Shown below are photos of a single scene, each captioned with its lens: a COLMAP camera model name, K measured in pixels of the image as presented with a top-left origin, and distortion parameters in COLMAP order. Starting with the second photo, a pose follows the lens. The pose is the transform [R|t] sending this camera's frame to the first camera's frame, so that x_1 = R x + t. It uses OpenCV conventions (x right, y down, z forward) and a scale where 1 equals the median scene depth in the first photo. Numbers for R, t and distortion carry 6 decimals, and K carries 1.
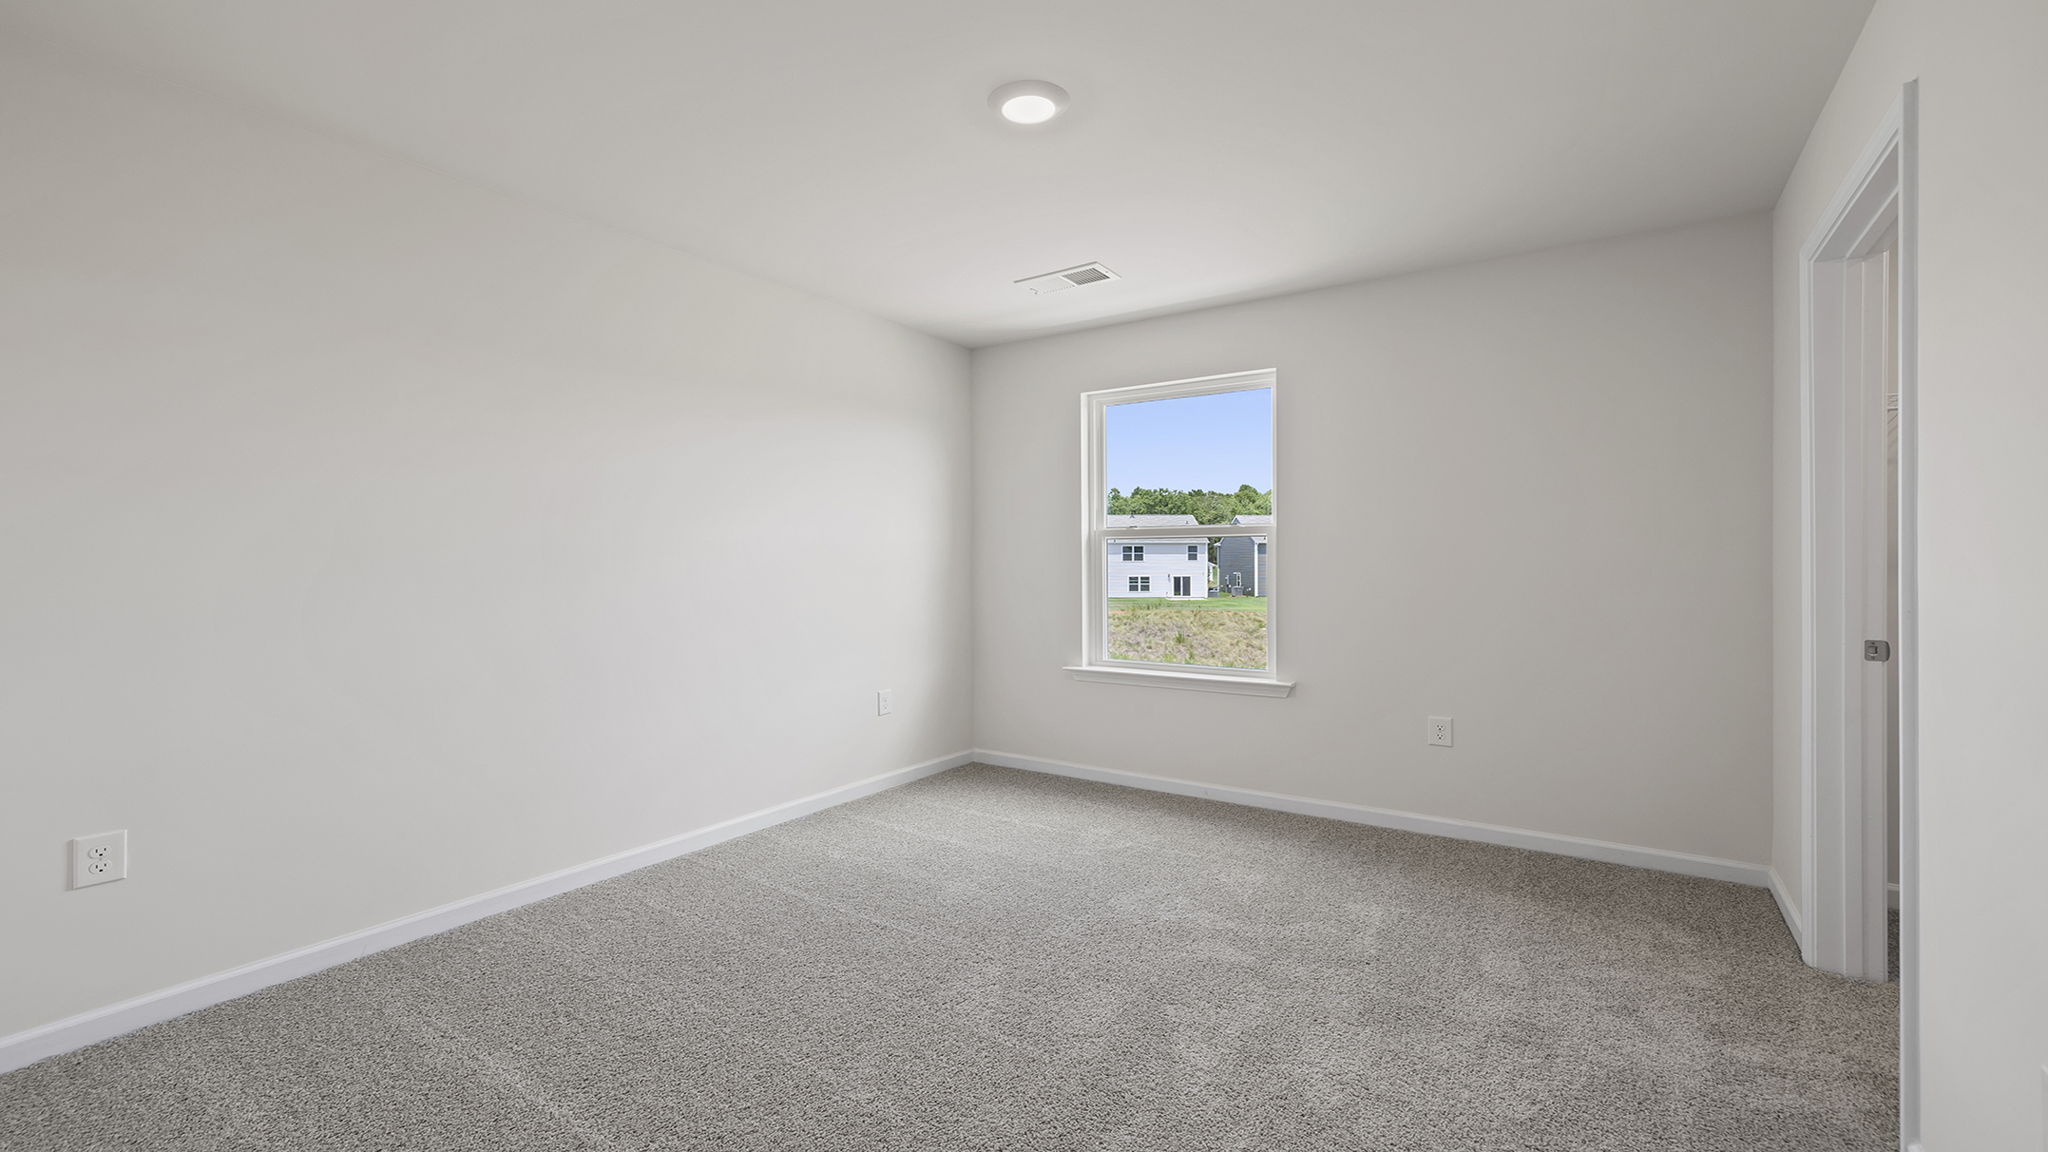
lens RADIAL K [[861.5, 0, 1027.2], [0, 861.5, 560.8], [0, 0, 1]] dist [-0.027200, -0.000323]
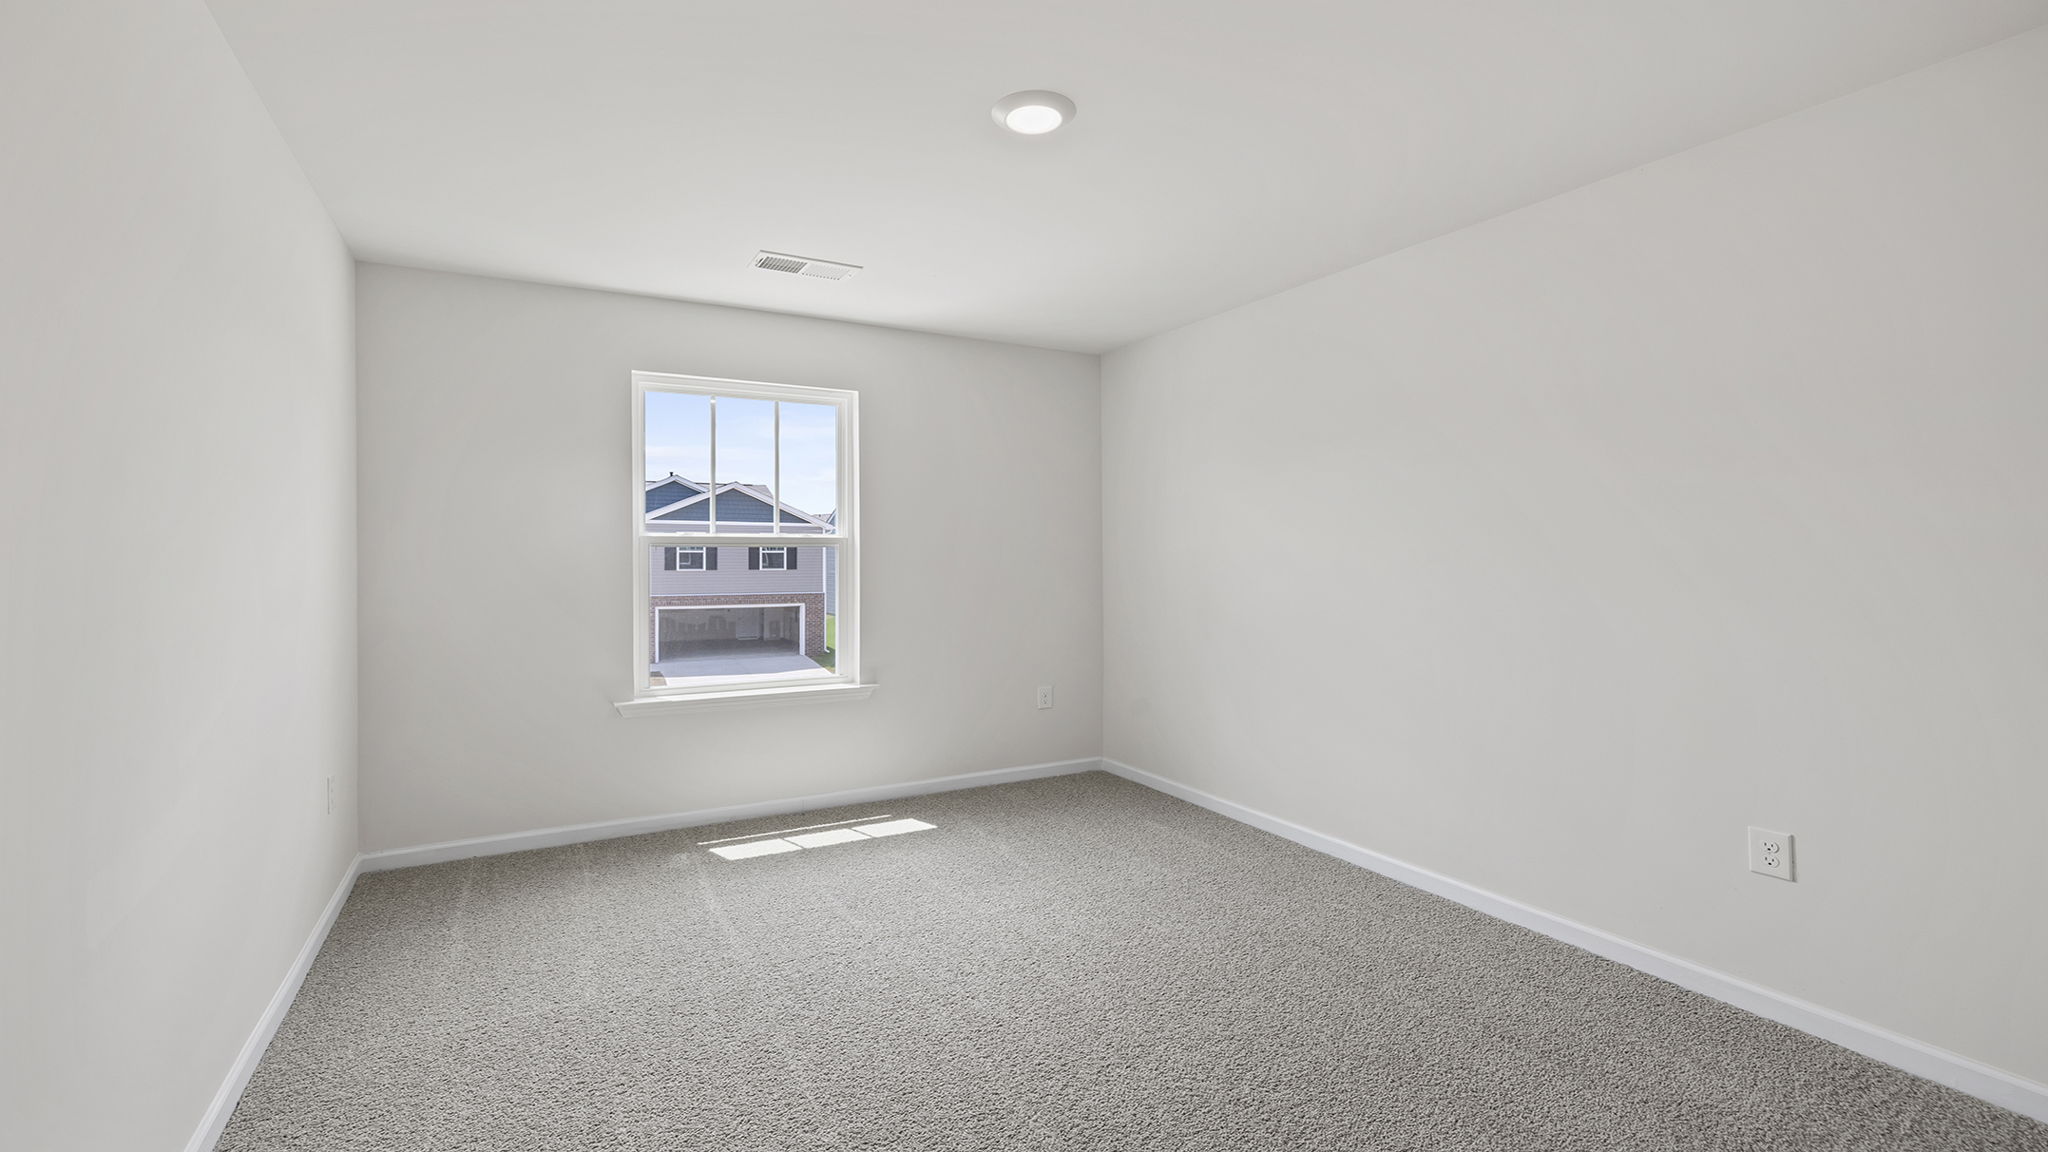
lens RADIAL K [[861.5, 0, 1027.2], [0, 861.5, 560.8], [0, 0, 1]] dist [-0.027200, -0.000323]
pose [[0.442577, 0.011101, 0.896662, -0.514510], [0.005792, 0.999867, -0.015237, 0.004442], [-0.896712, 0.011937, 0.442454, 0.296934]]
